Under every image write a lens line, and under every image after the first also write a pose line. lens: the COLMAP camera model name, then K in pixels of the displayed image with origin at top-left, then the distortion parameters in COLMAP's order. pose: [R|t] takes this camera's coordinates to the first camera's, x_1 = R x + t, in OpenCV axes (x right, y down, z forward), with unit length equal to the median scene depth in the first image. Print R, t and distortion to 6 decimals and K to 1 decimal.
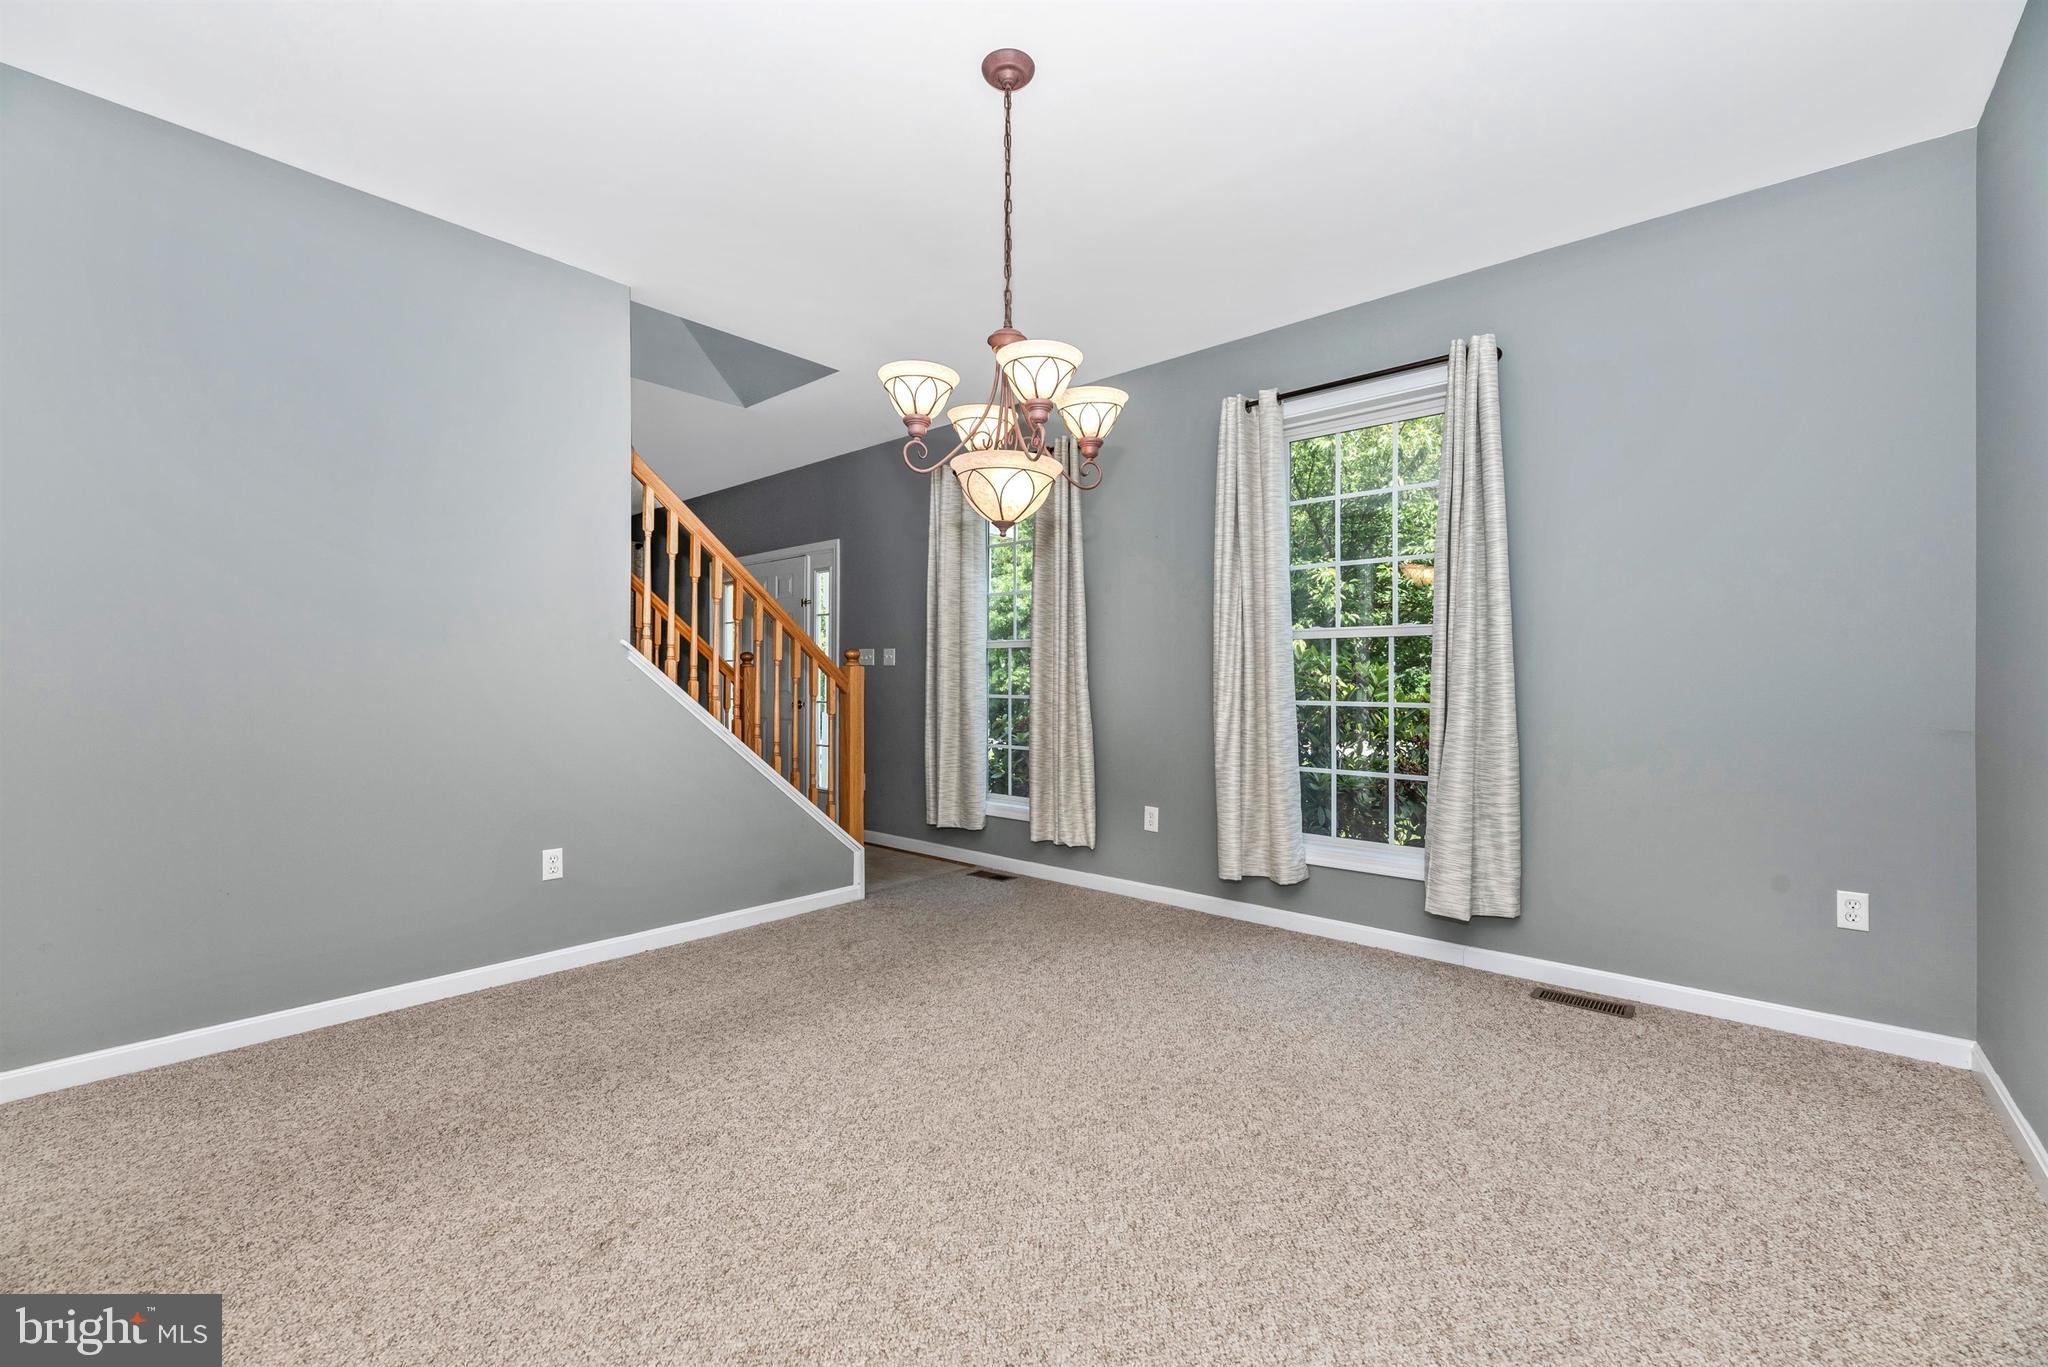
lens RADIAL K [[835.4, 0, 1009.4], [0, 835.4, 676.1], [0, 0, 1]] dist [-0.001813, 0.001555]
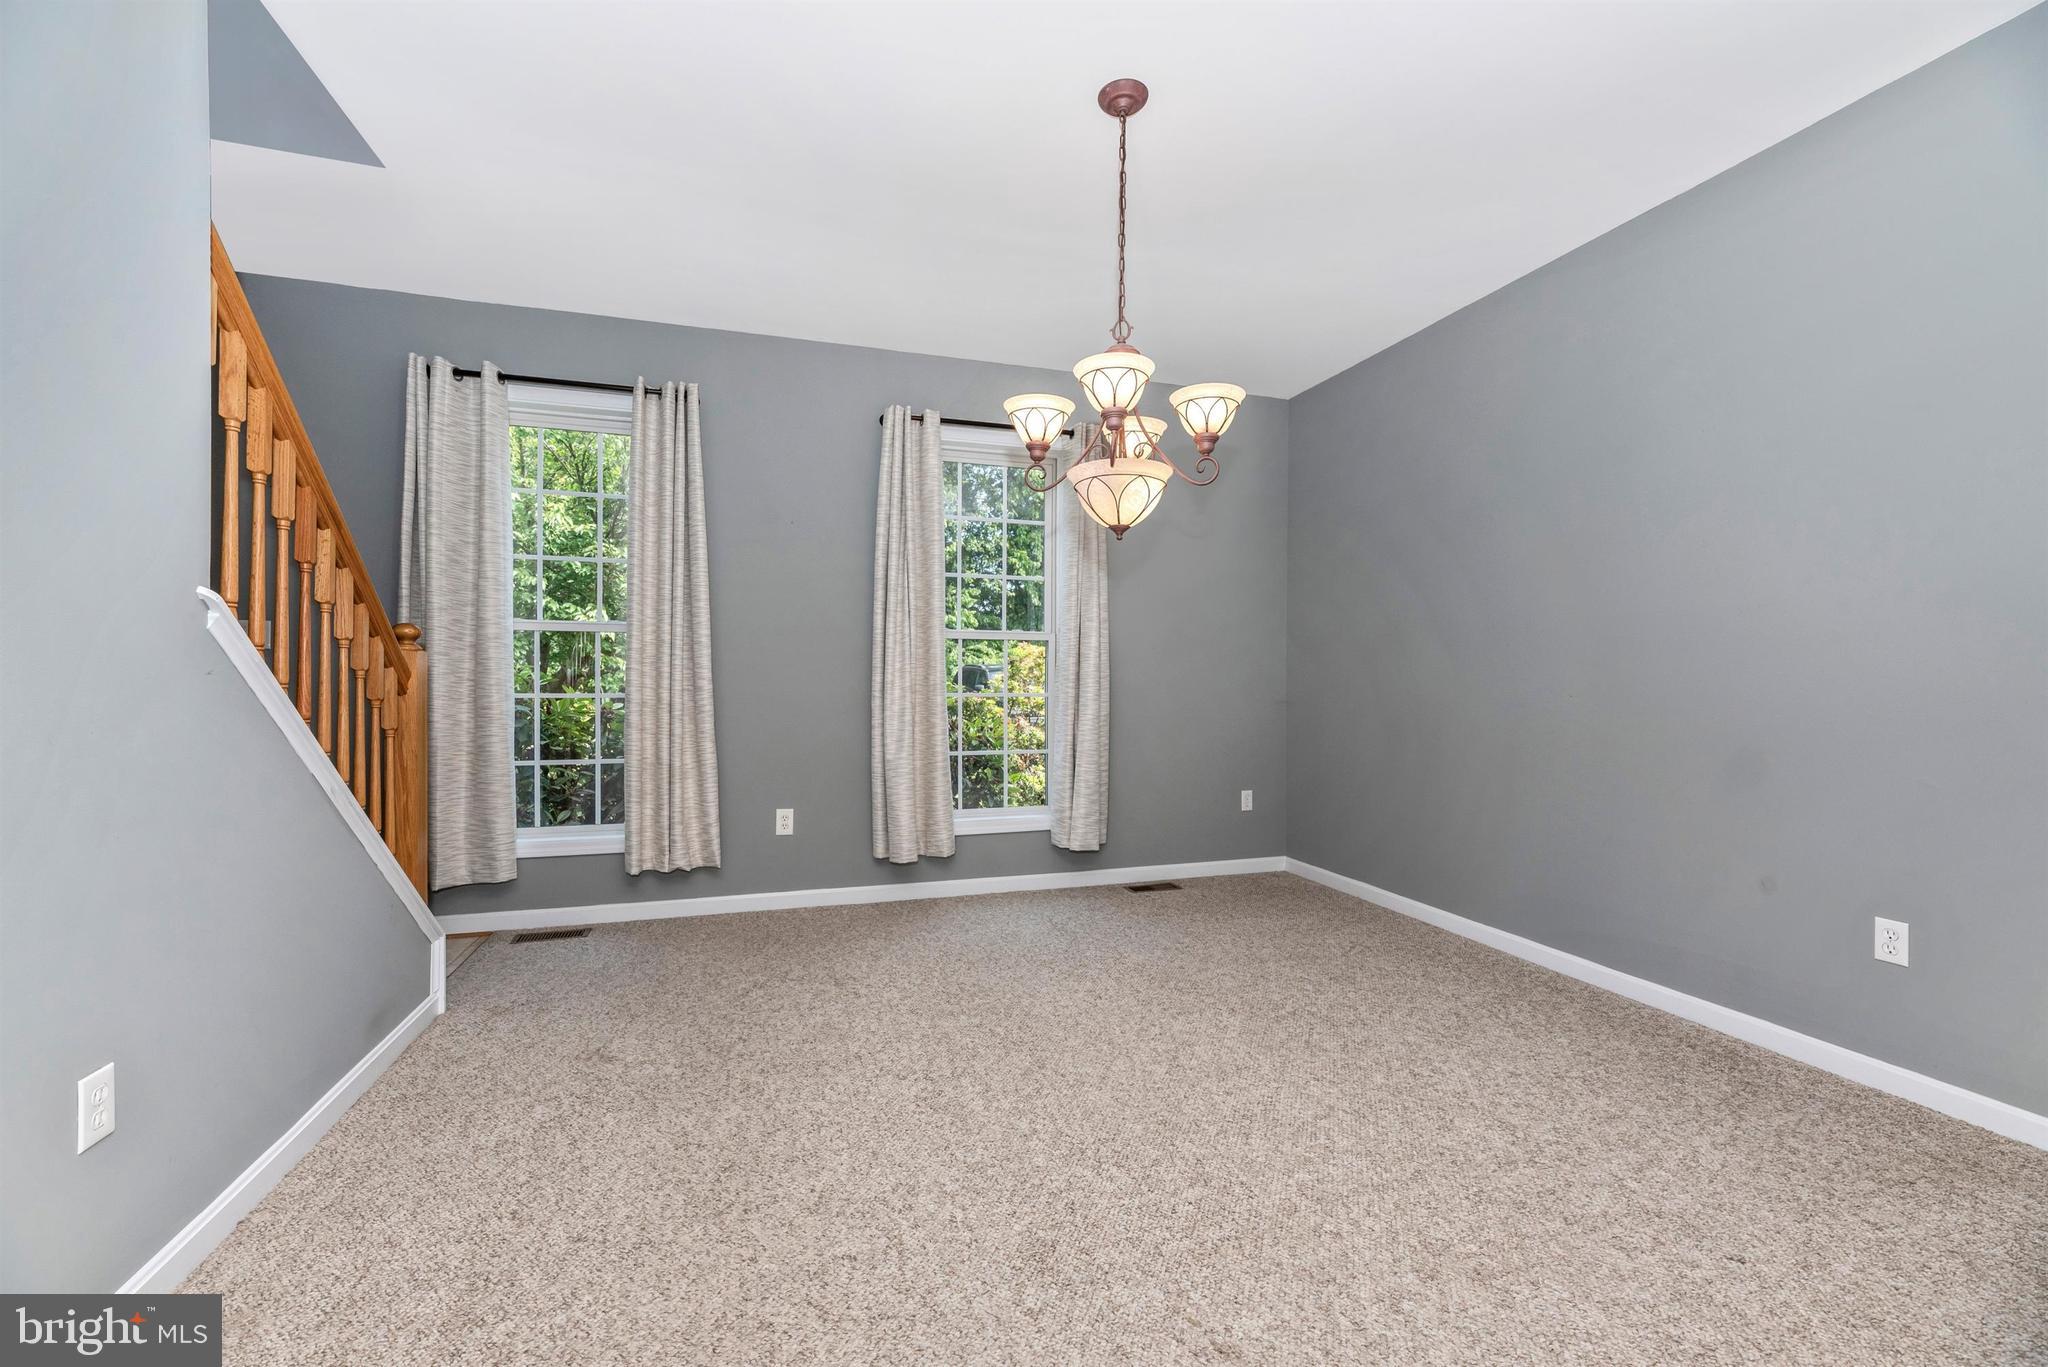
lens RADIAL K [[835.4, 0, 1028.1], [0, 835.4, 682.8], [0, 0, 1]] dist [-0.001813, 0.001555]
pose [[0.515221, -0.006955, 0.857029, -0.597029], [-0.006930, 0.999901, 0.012281, 0.000726], [-0.857030, -0.012267, 0.515121, 0.340353]]
